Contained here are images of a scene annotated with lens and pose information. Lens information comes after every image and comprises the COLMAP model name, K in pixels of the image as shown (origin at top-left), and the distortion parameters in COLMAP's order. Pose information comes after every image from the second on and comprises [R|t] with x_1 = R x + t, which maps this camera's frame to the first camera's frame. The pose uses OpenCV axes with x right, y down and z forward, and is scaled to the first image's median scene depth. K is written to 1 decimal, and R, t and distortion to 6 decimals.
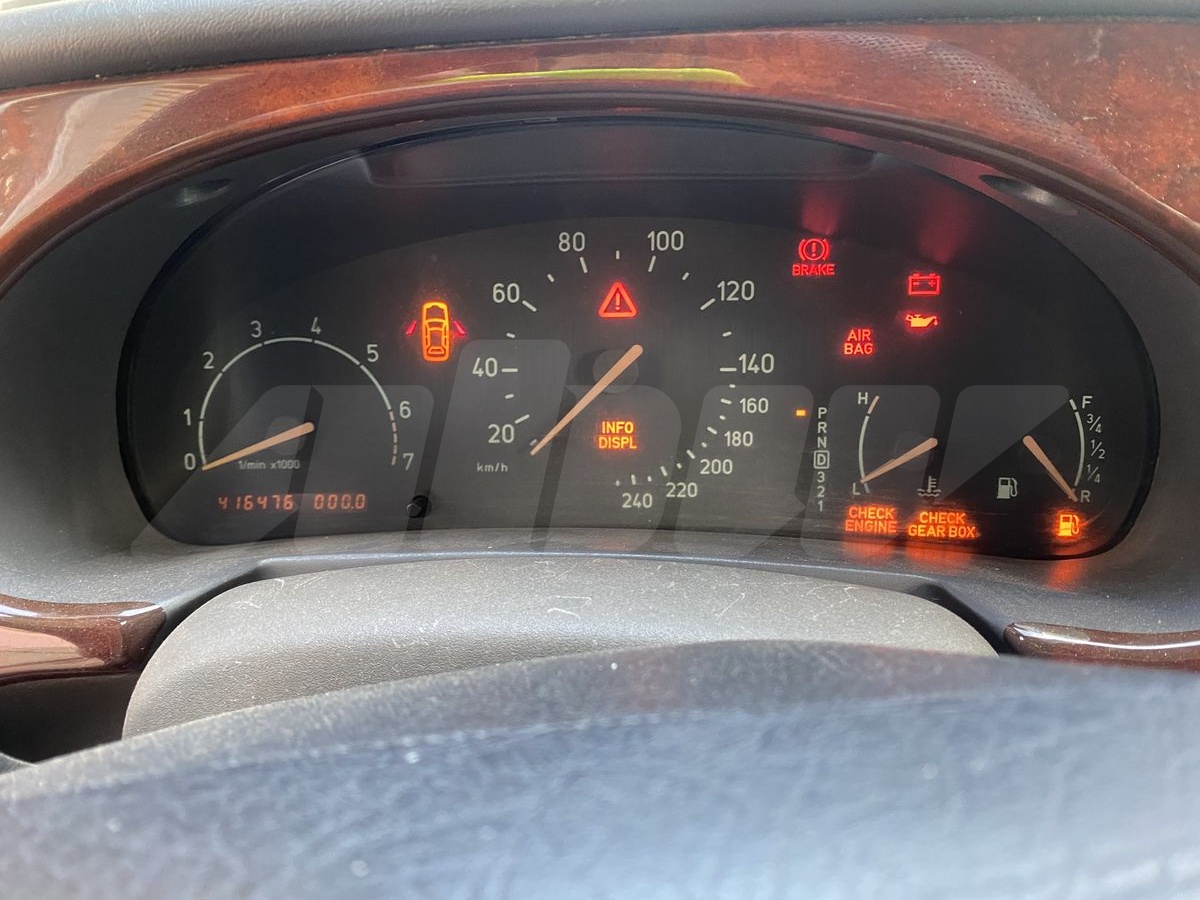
lens RADIAL K [[902.0, 0, 600.9], [0, 902.0, 449.6], [0, 0, 1]] dist [0.005674, -0.013426]
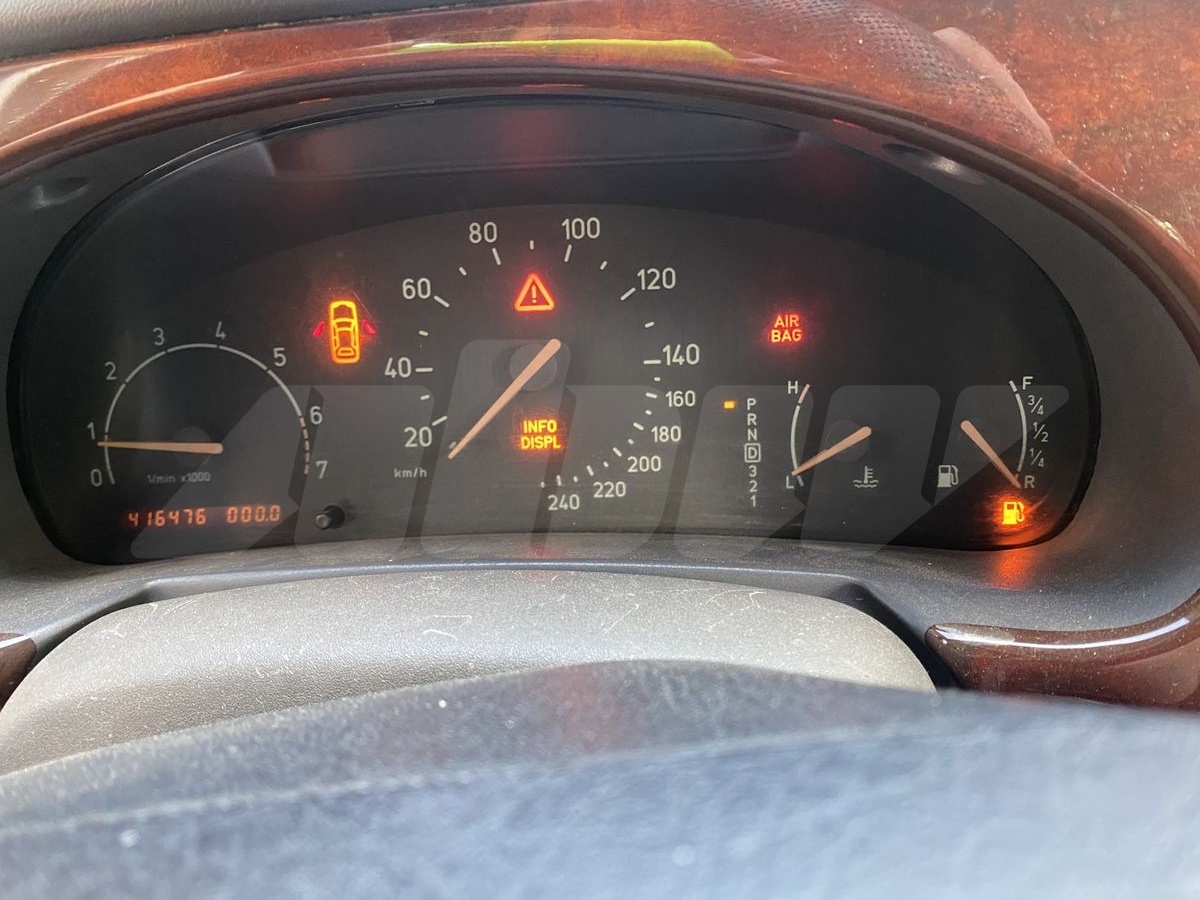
lens RADIAL K [[902.0, 0, 597.3], [0, 902.0, 450.8], [0, 0, 1]] dist [0.005674, -0.013426]
pose [[0.999391, -0.034846, 0.002006, 0.103282], [0.034825, 0.999348, 0.009521, -0.007792], [-0.002337, -0.009445, 0.999953, 0.062626]]
